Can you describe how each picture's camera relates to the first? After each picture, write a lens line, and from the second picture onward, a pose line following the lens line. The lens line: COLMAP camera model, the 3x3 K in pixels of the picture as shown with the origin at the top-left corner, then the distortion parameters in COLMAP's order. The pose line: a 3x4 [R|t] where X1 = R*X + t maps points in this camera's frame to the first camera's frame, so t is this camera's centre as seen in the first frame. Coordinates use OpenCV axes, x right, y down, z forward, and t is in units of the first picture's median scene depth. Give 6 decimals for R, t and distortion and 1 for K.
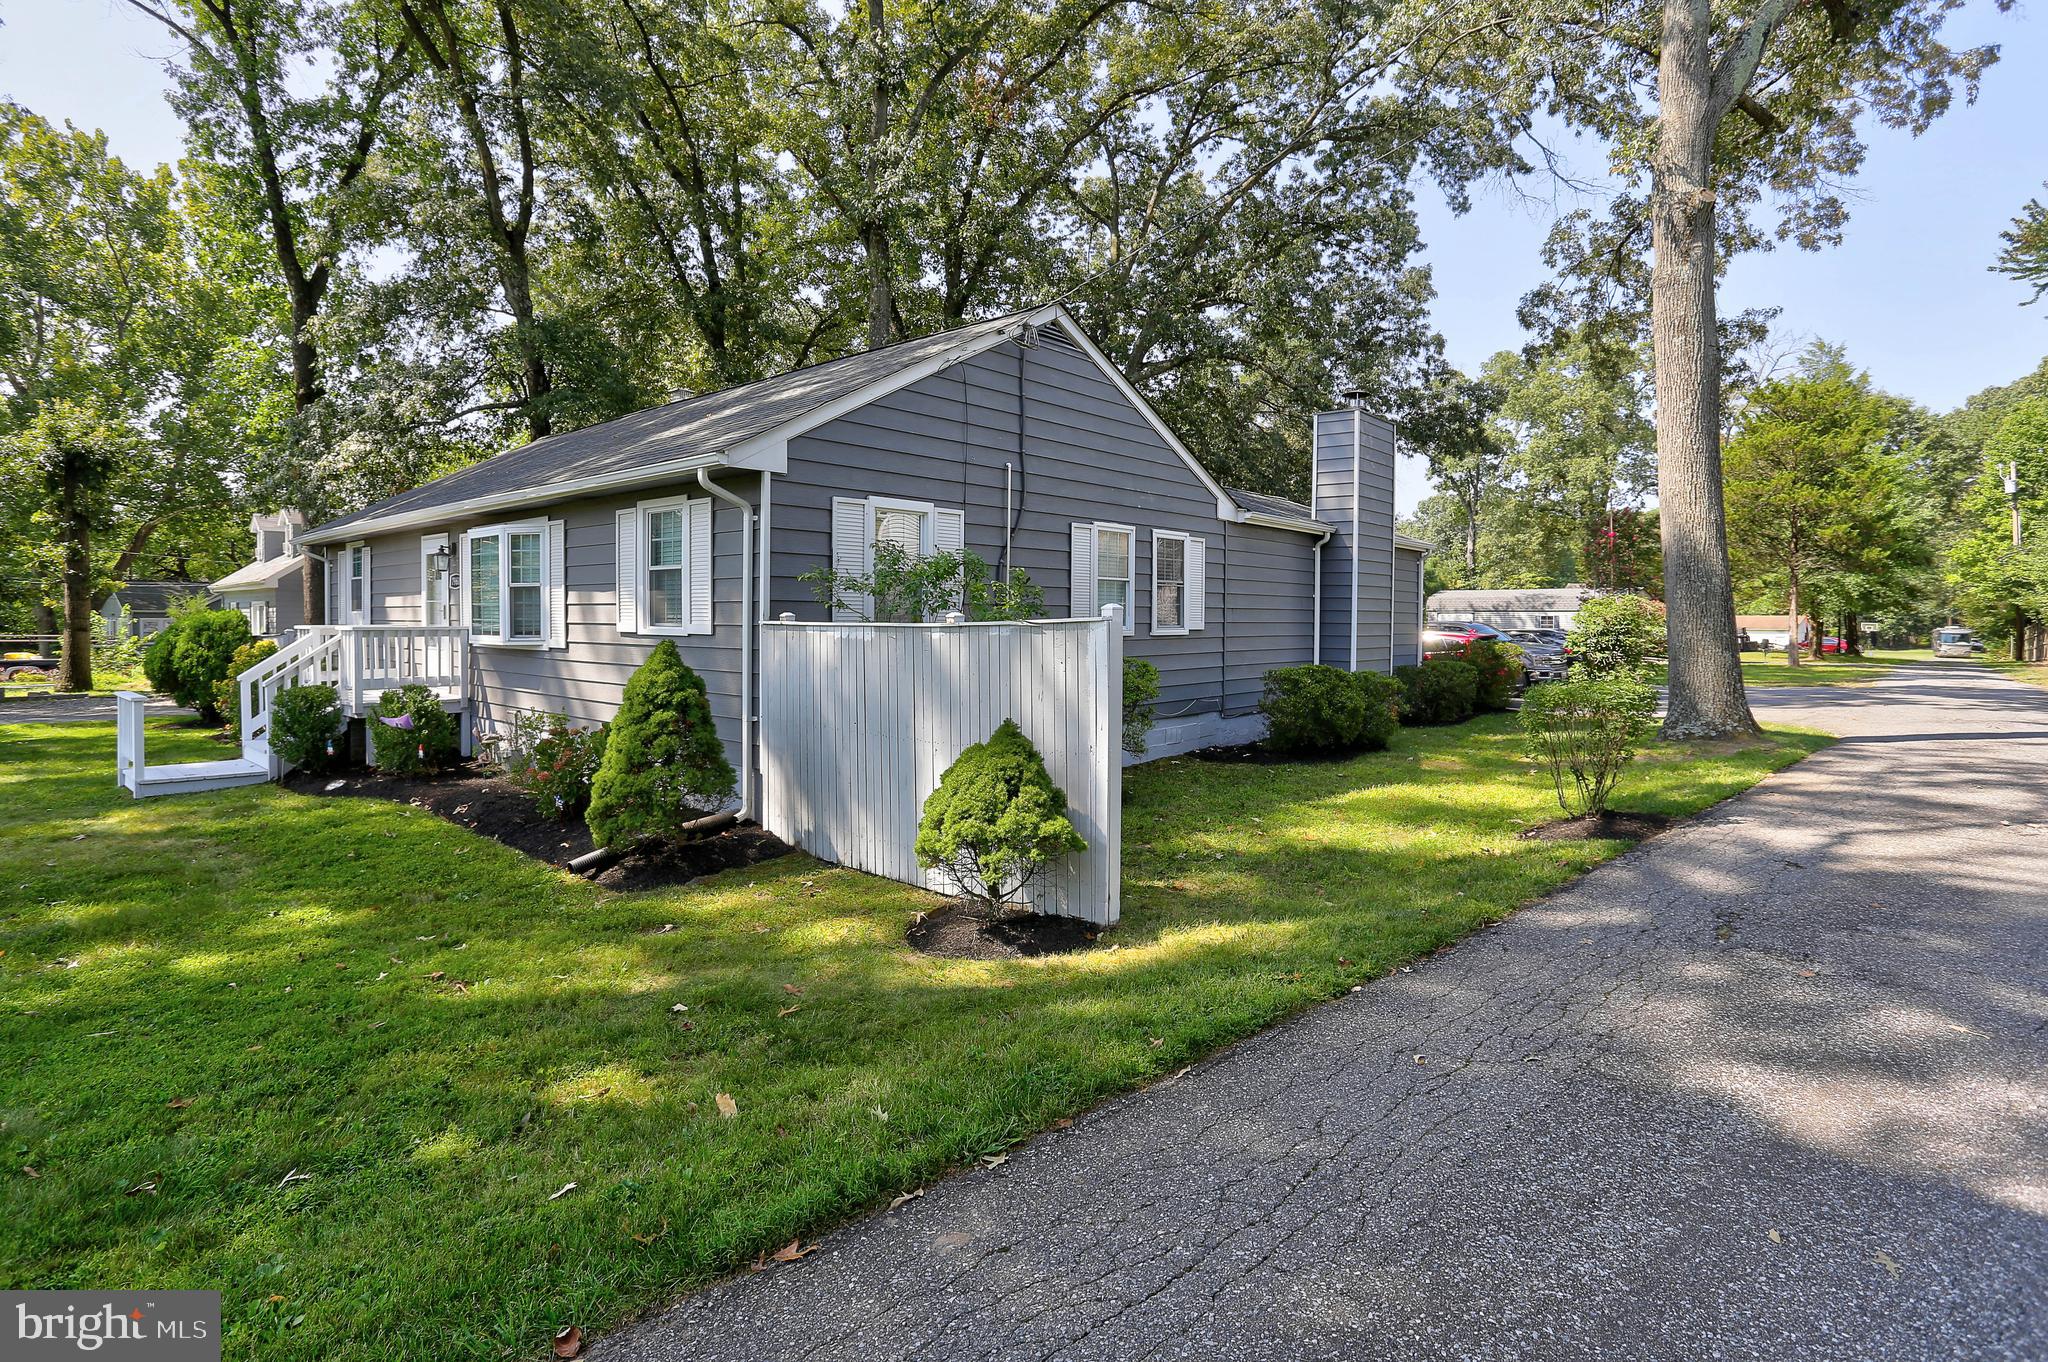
lens RADIAL K [[1020.8, 0, 1020.5], [0, 1020.8, 650.5], [0, 0, 1]] dist [-0.042536, 0.013217]
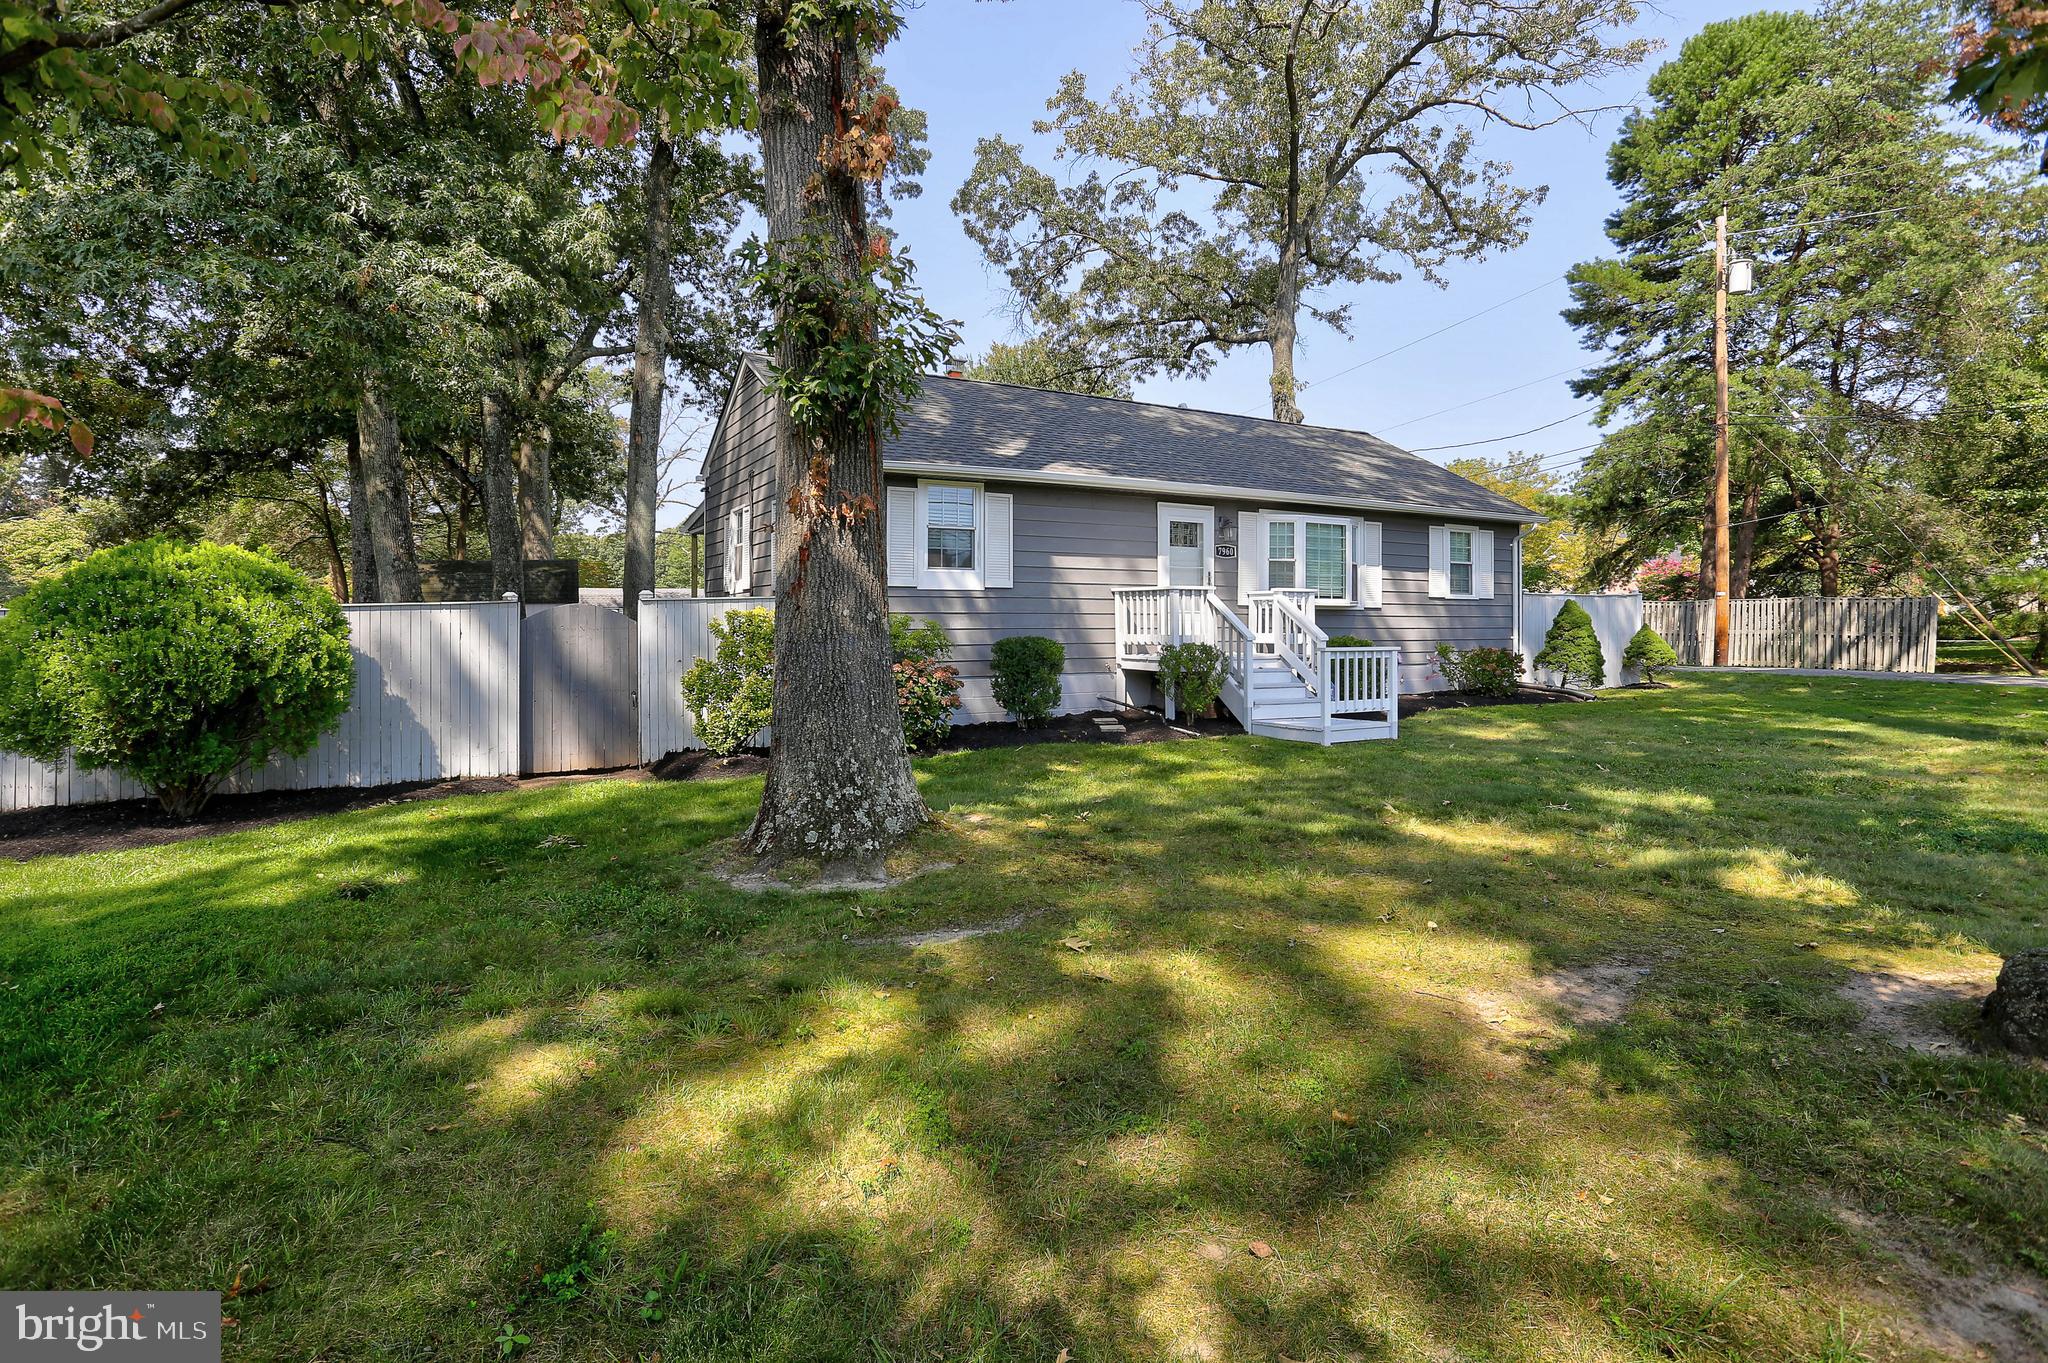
lens RADIAL K [[1047.4, 0, 995.7], [0, 1047.4, 678.7], [0, 0, 1]] dist [-0.064506, -0.000032]
pose [[0.339368, -0.055122, 0.939037, -1.066957], [0.027885, 0.998432, 0.048531, 0.006276], [-0.940240, 0.009715, 0.340373, 0.509387]]
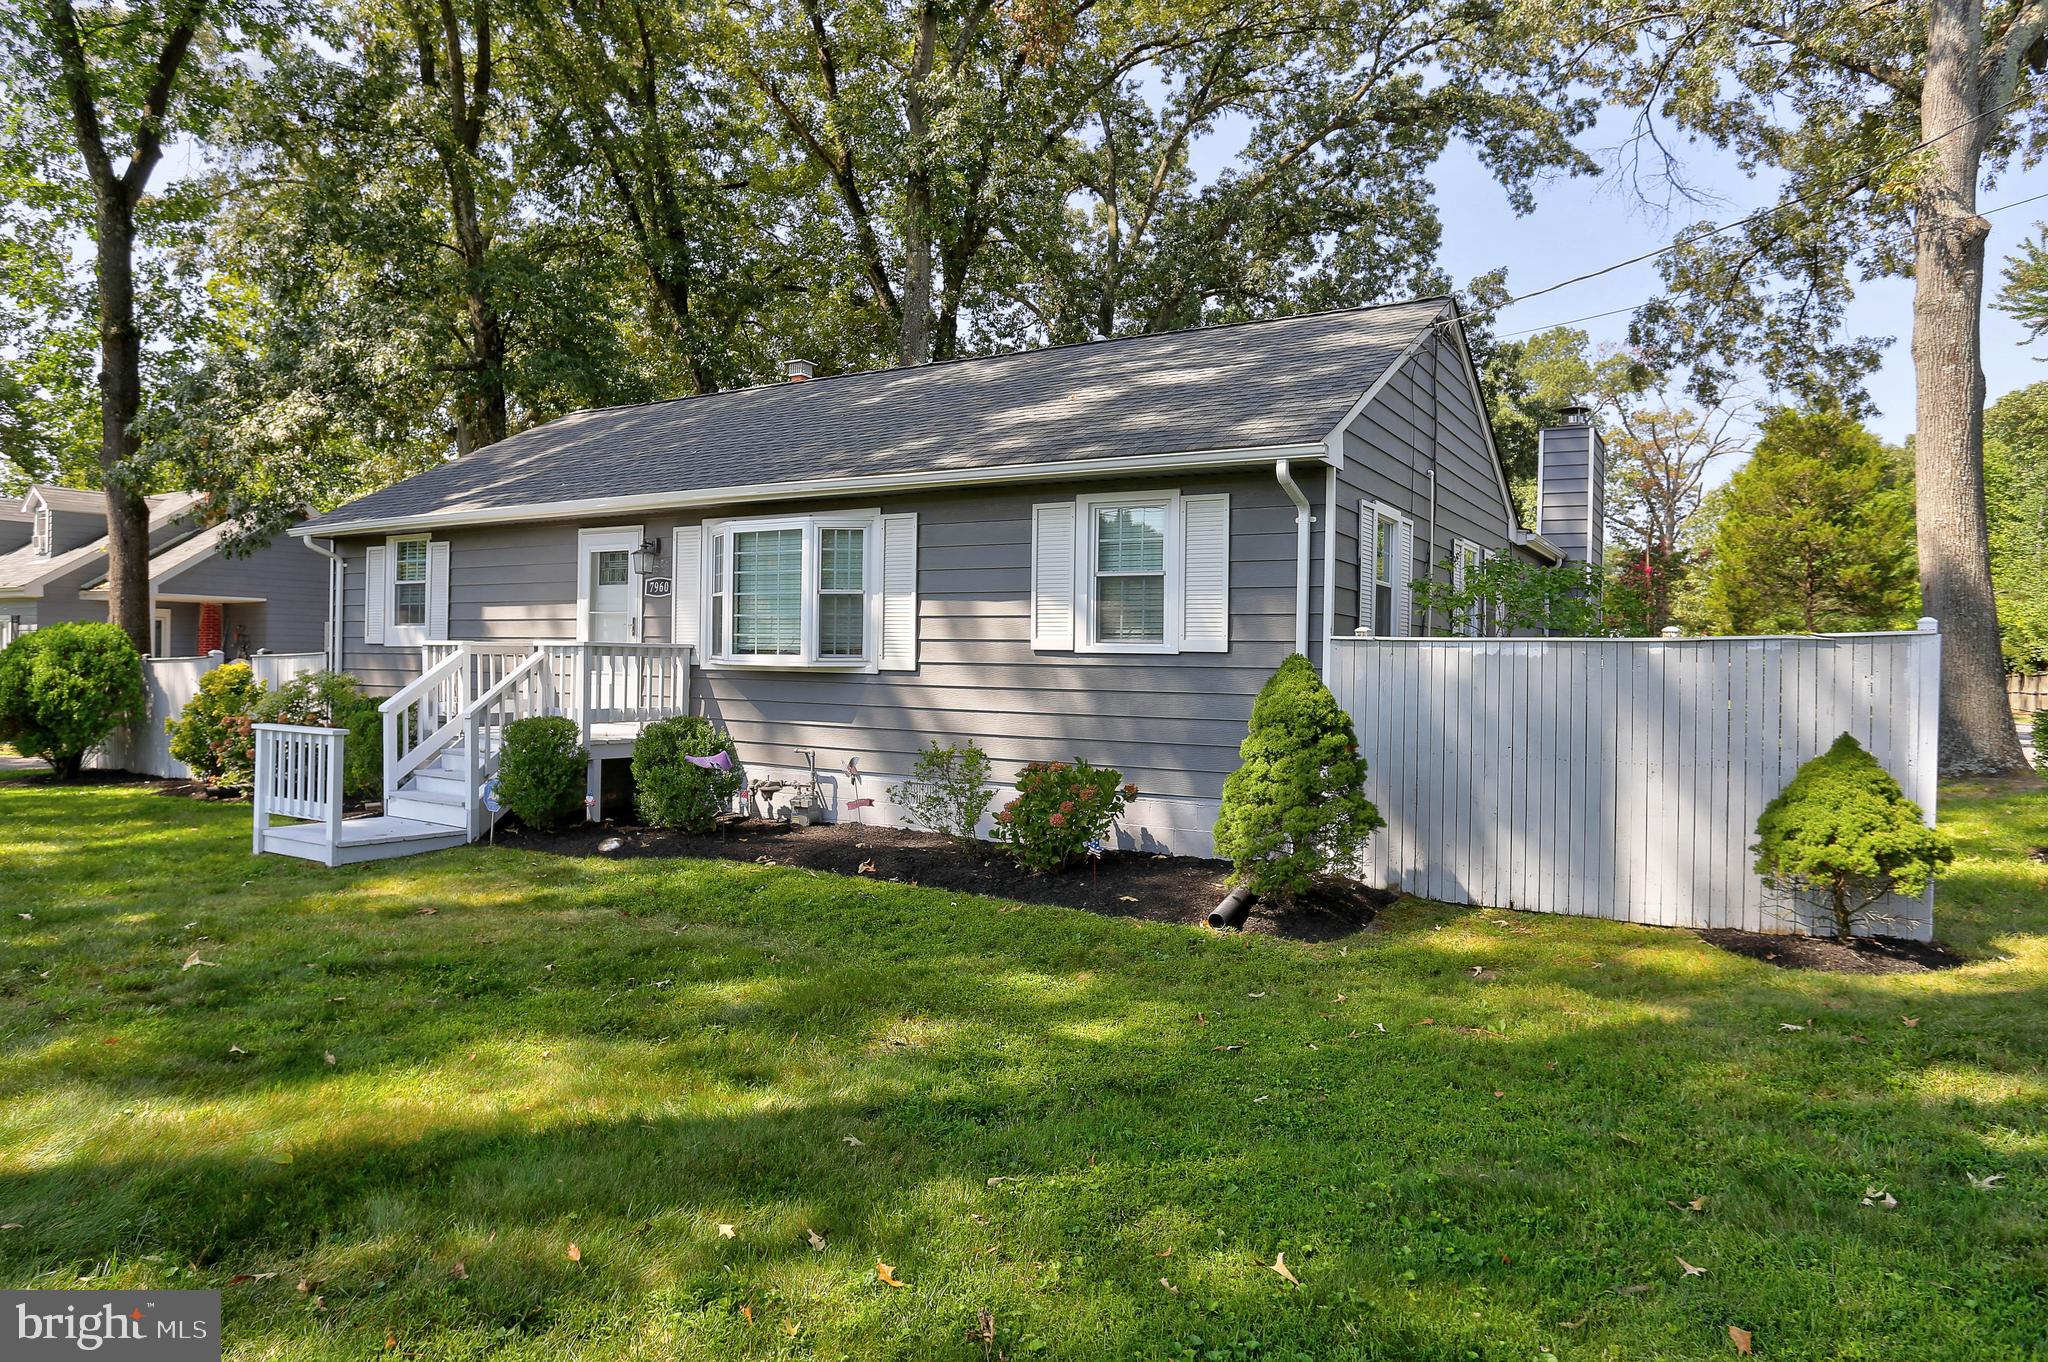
lens RADIAL K [[1226.7, 0, 1024.0], [0, 1226.7, 681.0], [0, 0, 1]] dist [-0.014813, 0.004620]
pose [[0.982921, 0.007672, 0.183869, -0.274352], [-0.005003, 0.999875, -0.014976, 0.010522], [-0.183961, 0.013800, 0.982837, 0.001865]]
